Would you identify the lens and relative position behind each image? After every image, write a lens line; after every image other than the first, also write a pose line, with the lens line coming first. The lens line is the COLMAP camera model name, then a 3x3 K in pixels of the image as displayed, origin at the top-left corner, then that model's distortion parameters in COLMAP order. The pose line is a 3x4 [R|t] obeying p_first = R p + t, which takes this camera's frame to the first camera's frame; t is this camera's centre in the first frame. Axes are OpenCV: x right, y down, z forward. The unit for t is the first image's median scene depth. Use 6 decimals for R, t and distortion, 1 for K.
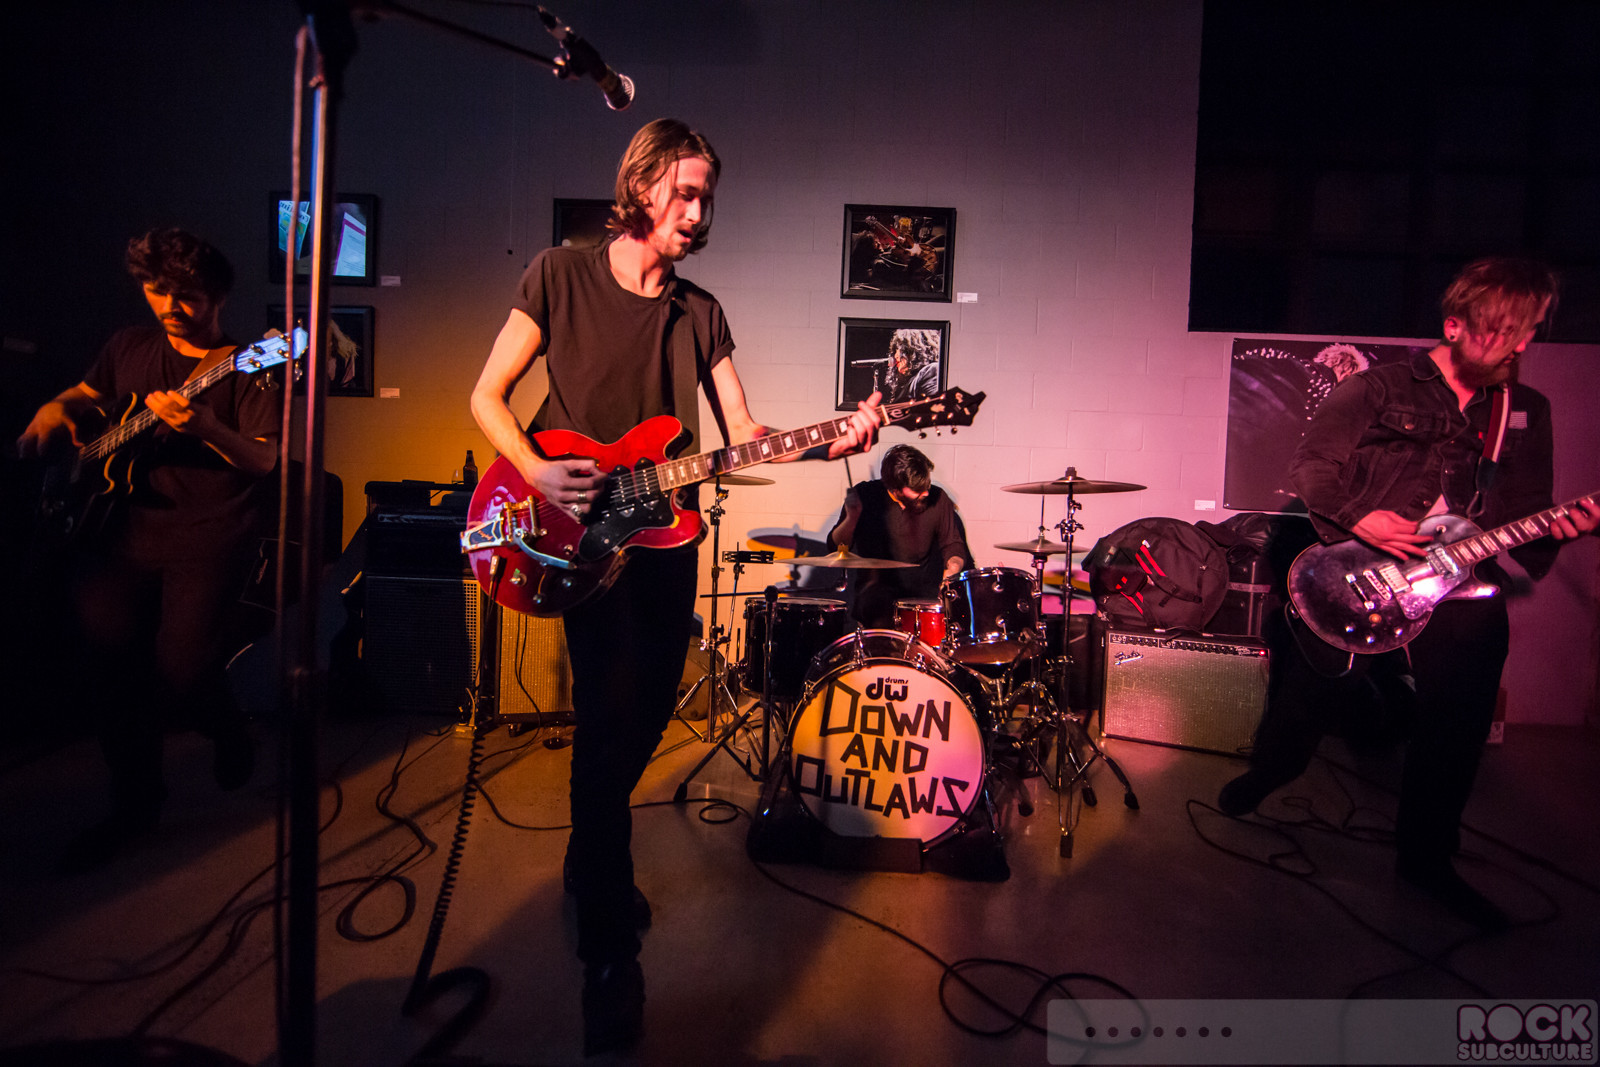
lens RADIAL K [[643.6, 0, 791.8], [0, 643.6, 535.4], [0, 0, 1]] dist [-0.015195, 0.000543]
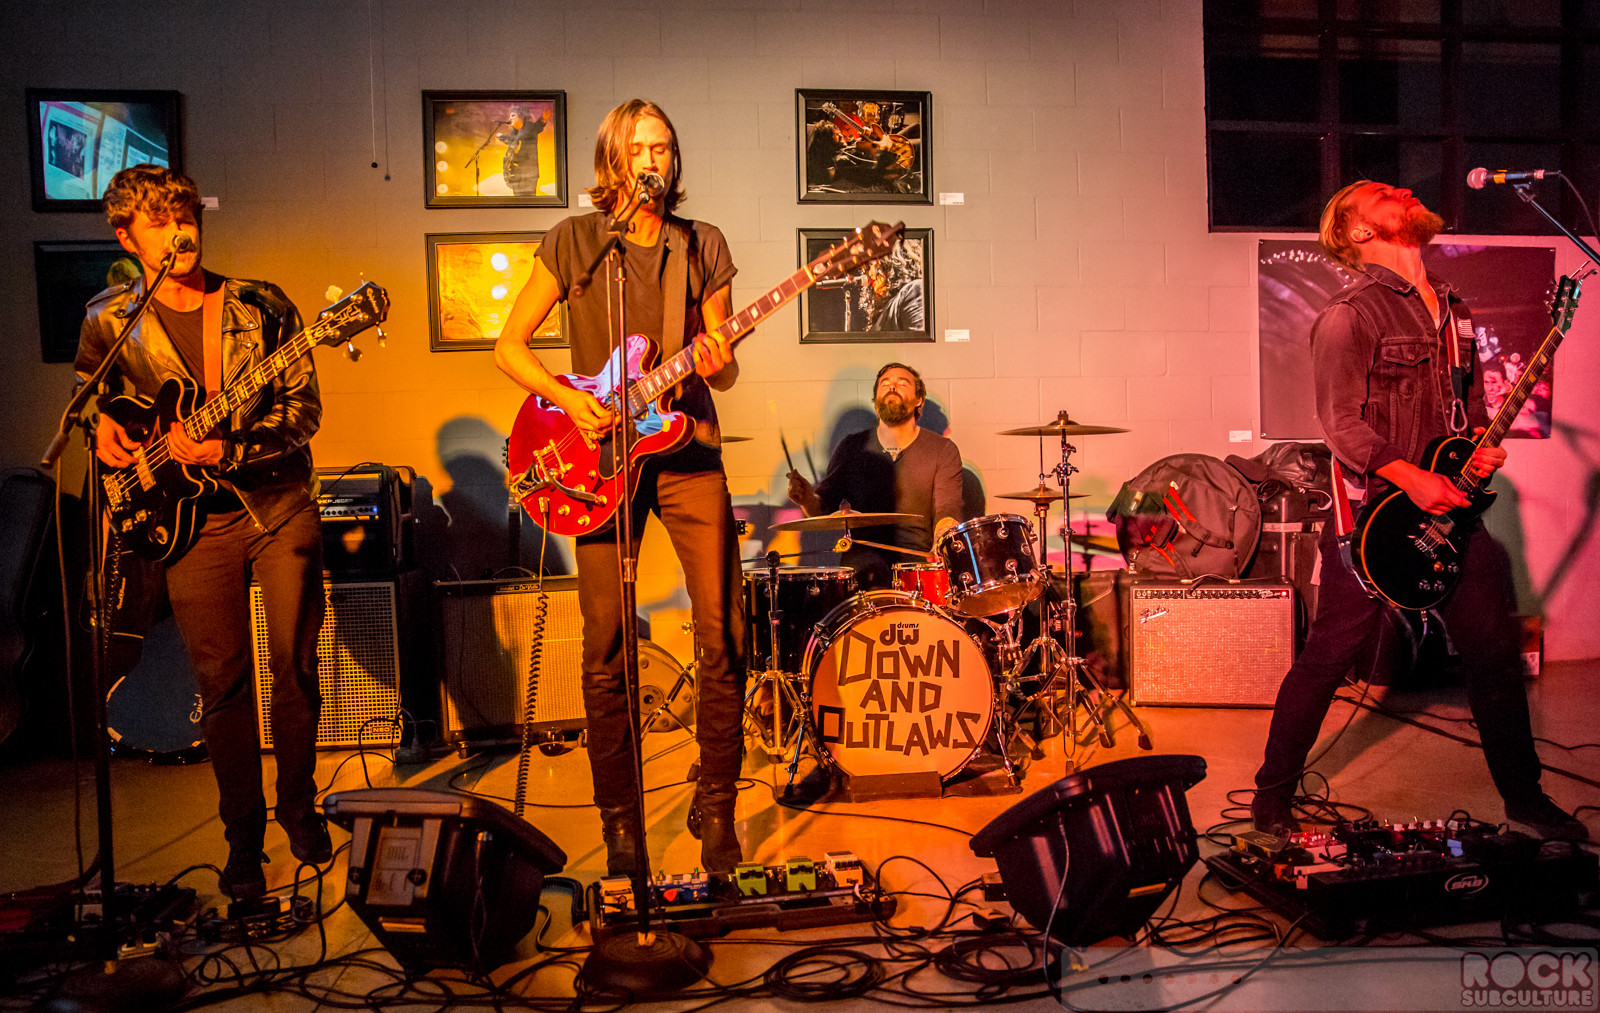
lens RADIAL K [[1255.5, 0, 806.9], [0, 1255.5, 550.6], [0, 0, 1]] dist [-0.093891, -0.015108]
pose [[0.989969, -0.069047, 0.123261, -0.164363], [0.065750, 0.997366, 0.030617, 0.019251], [-0.125051, -0.022206, 0.991902, -0.678911]]
